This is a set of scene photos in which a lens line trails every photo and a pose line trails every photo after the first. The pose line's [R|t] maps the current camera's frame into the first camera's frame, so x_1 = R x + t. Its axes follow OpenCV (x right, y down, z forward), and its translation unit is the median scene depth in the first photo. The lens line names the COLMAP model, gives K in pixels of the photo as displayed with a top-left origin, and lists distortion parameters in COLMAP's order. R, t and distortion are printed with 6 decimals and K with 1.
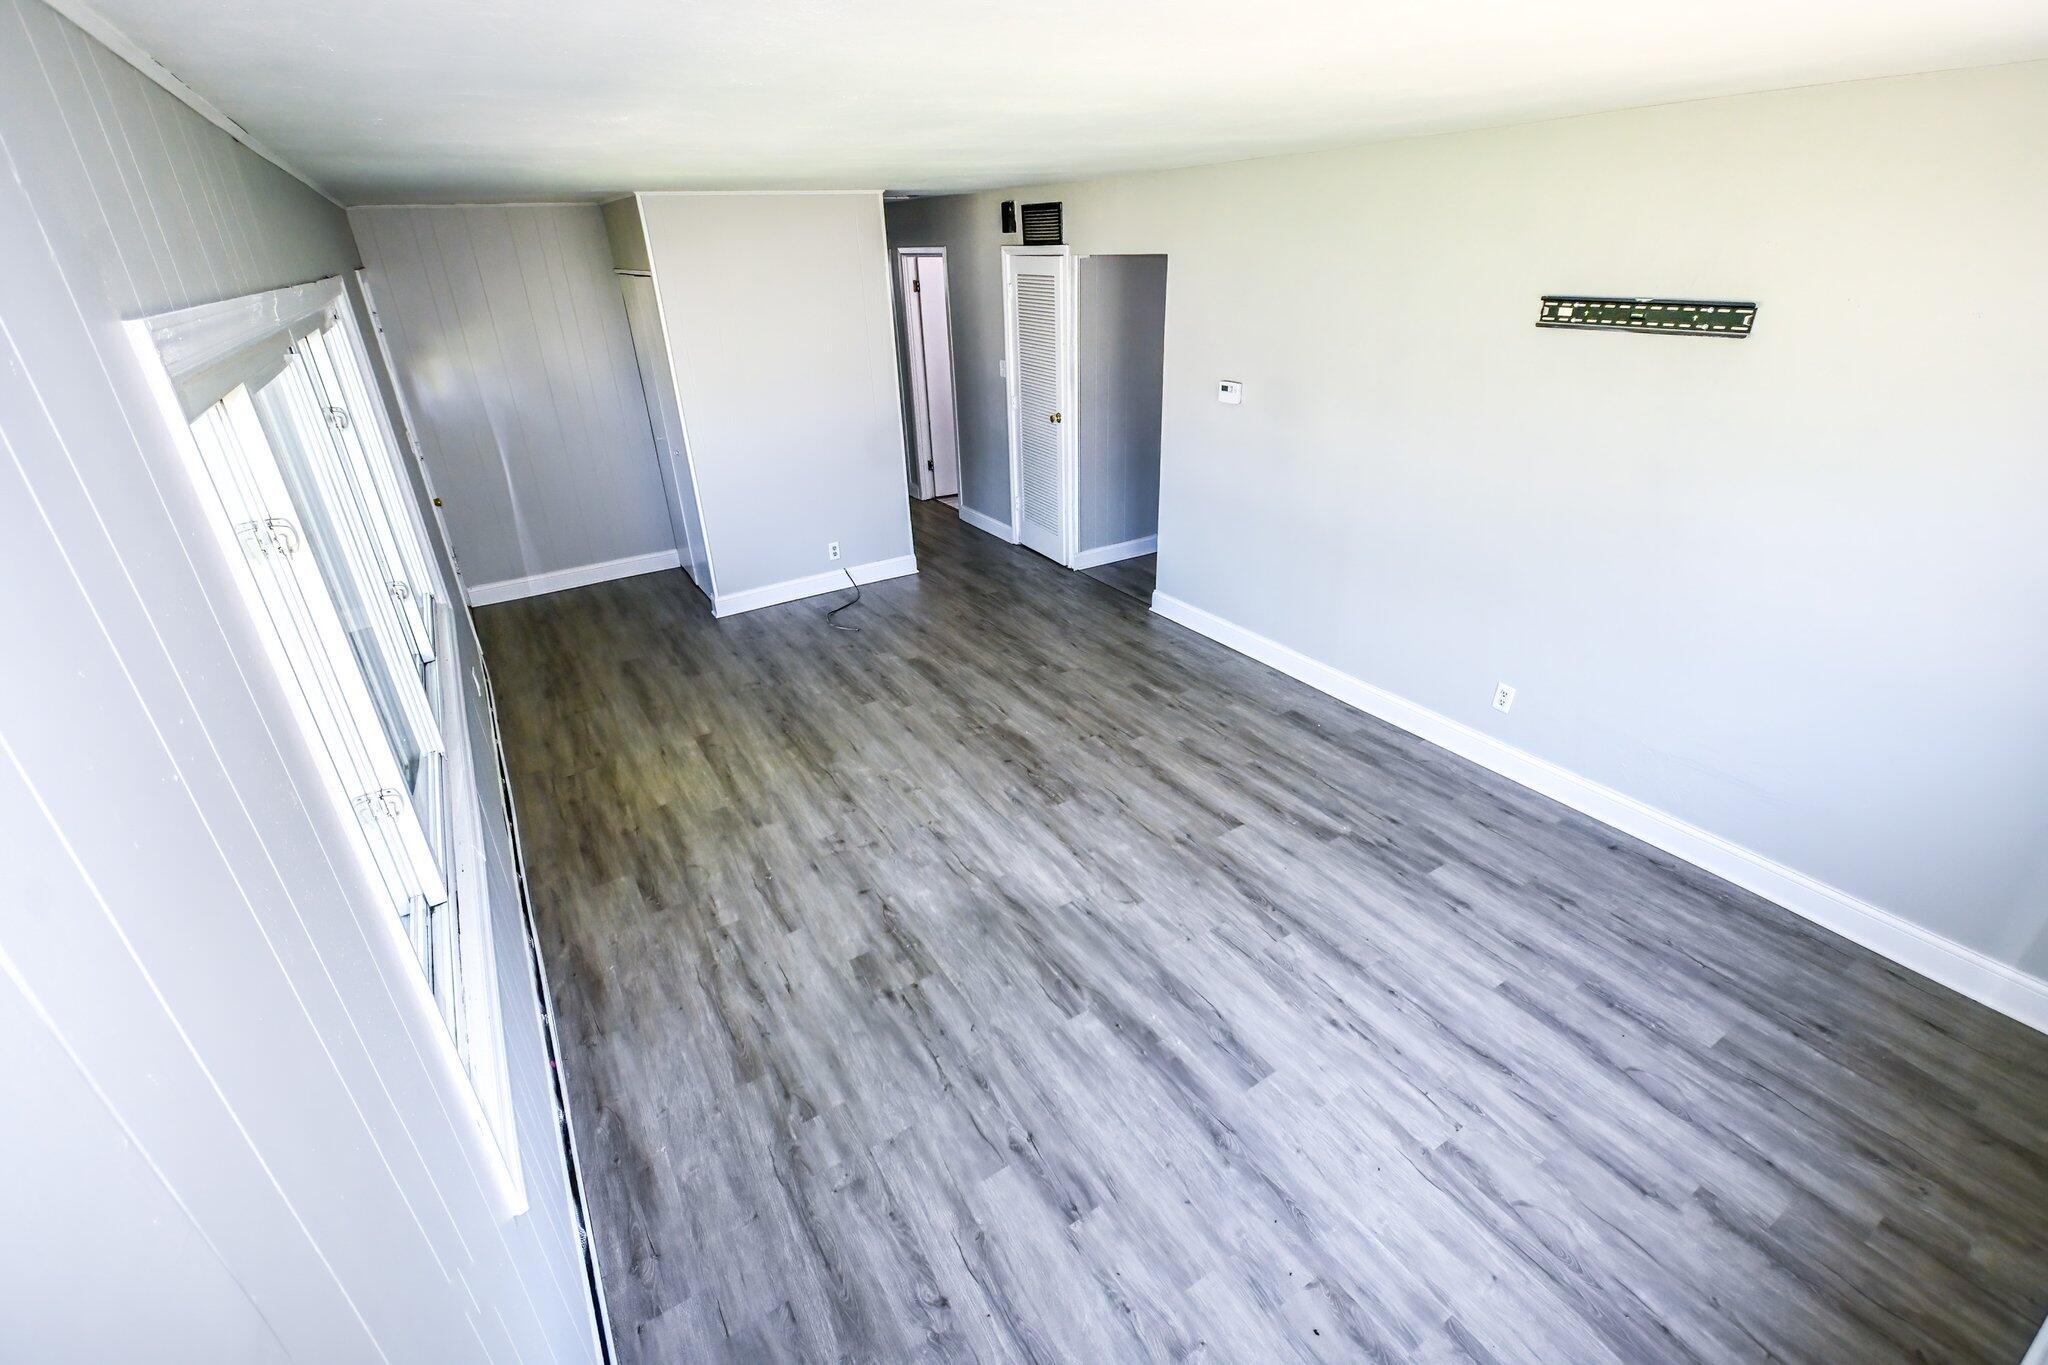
lens RADIAL K [[901.5, 0, 1016.0], [0, 901.5, 676.3], [0, 0, 1]] dist [0.004167, 0.001189]
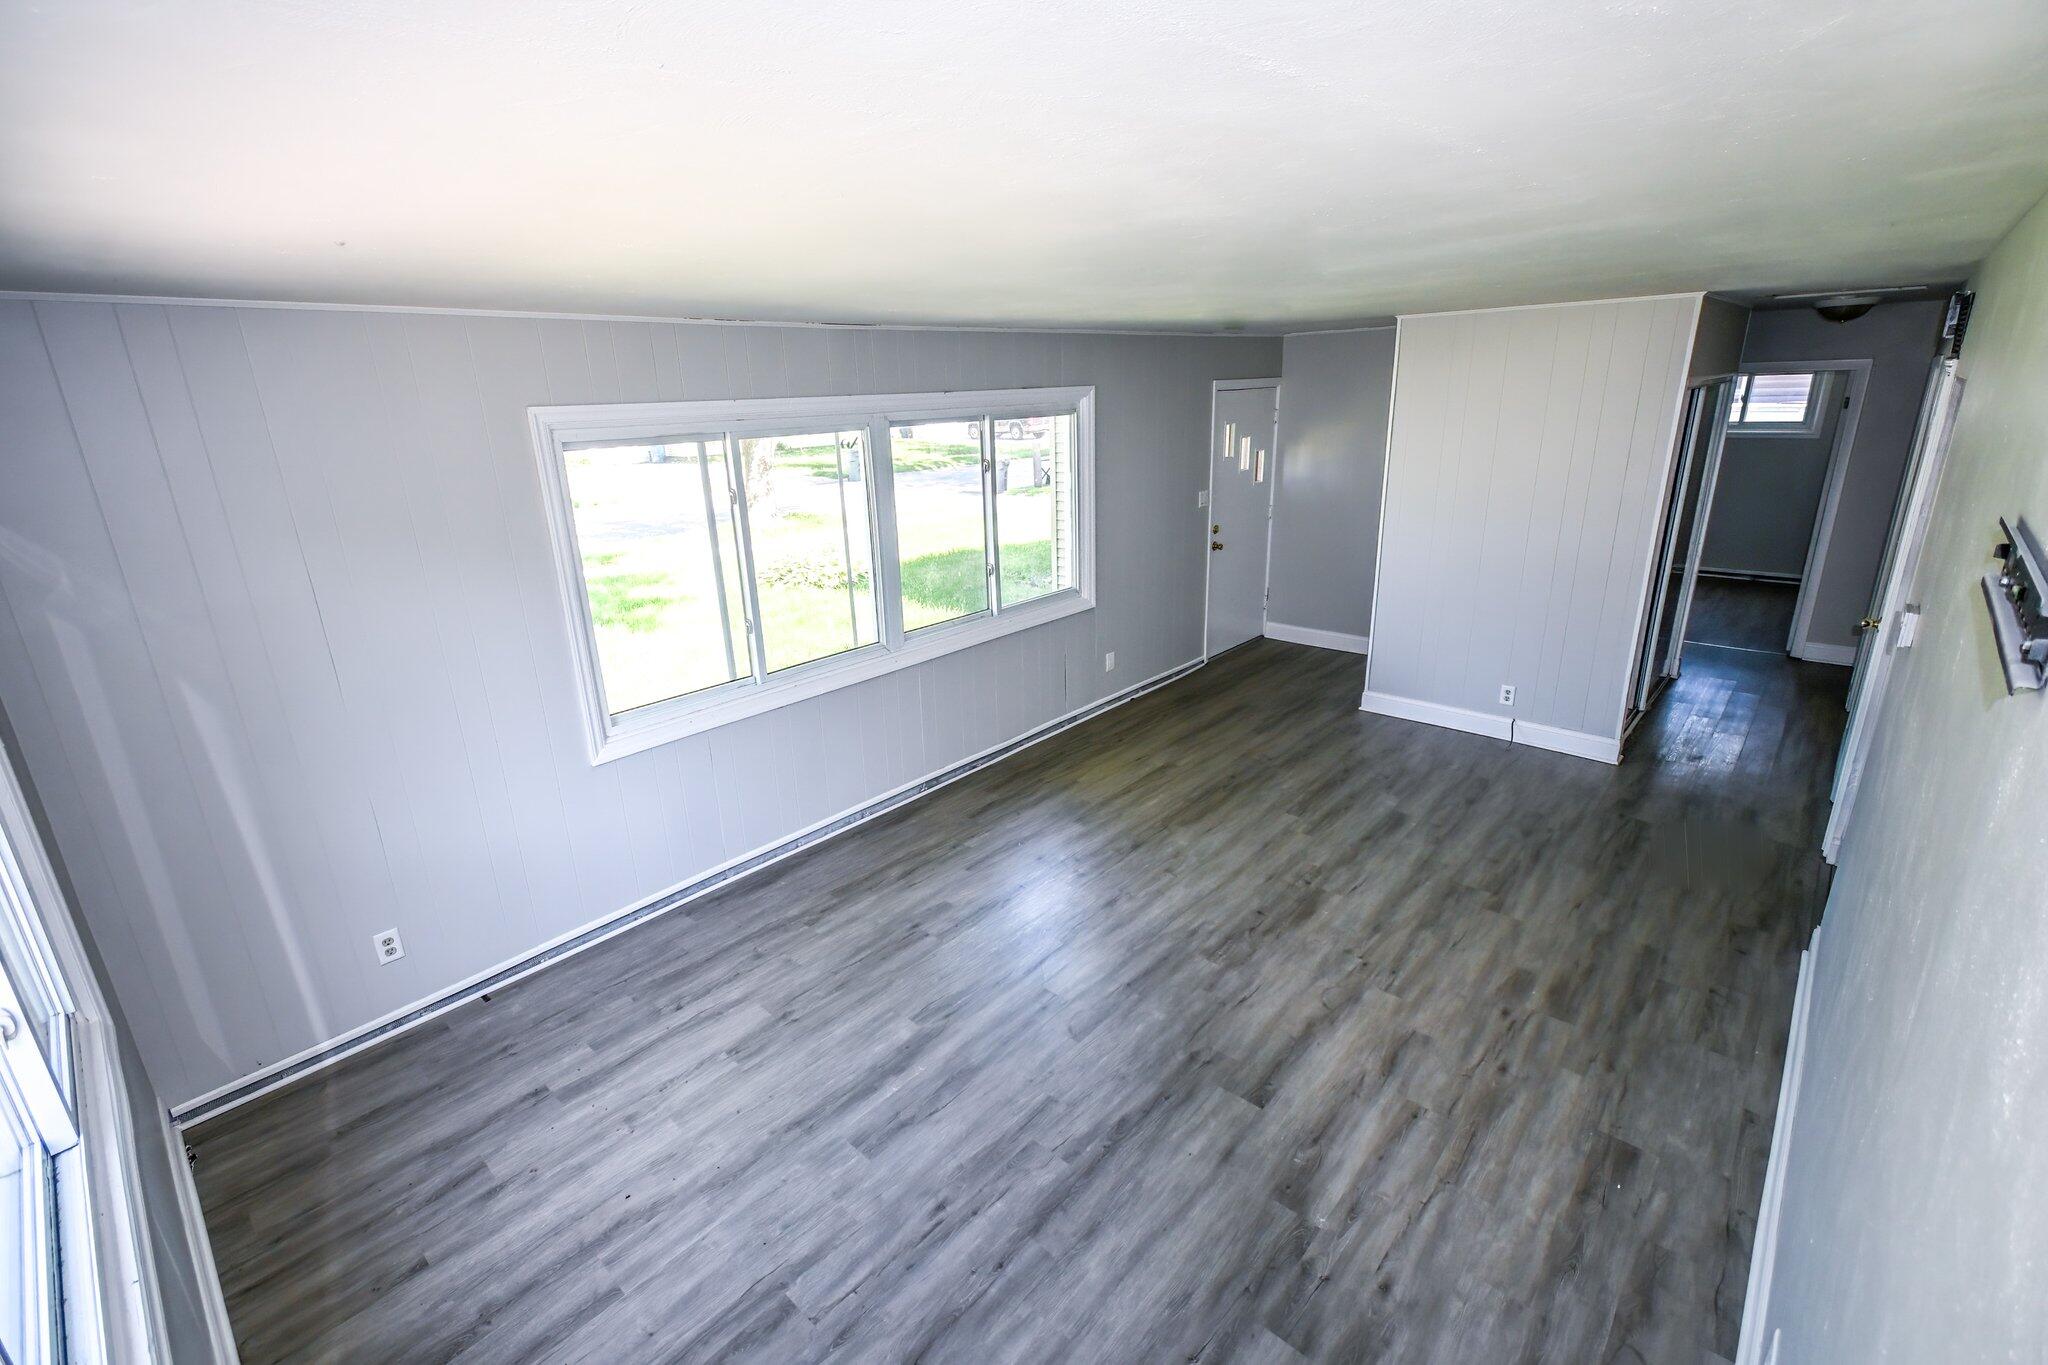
lens RADIAL K [[901.5, 0, 1011.8], [0, 901.5, 677.3], [0, 0, 1]] dist [0.004167, 0.001189]
pose [[0.262588, 0.321721, -0.909694, 0.821822], [-0.400891, 0.893933, 0.200427, -0.243588], [0.877687, 0.312059, 0.363711, 0.452876]]
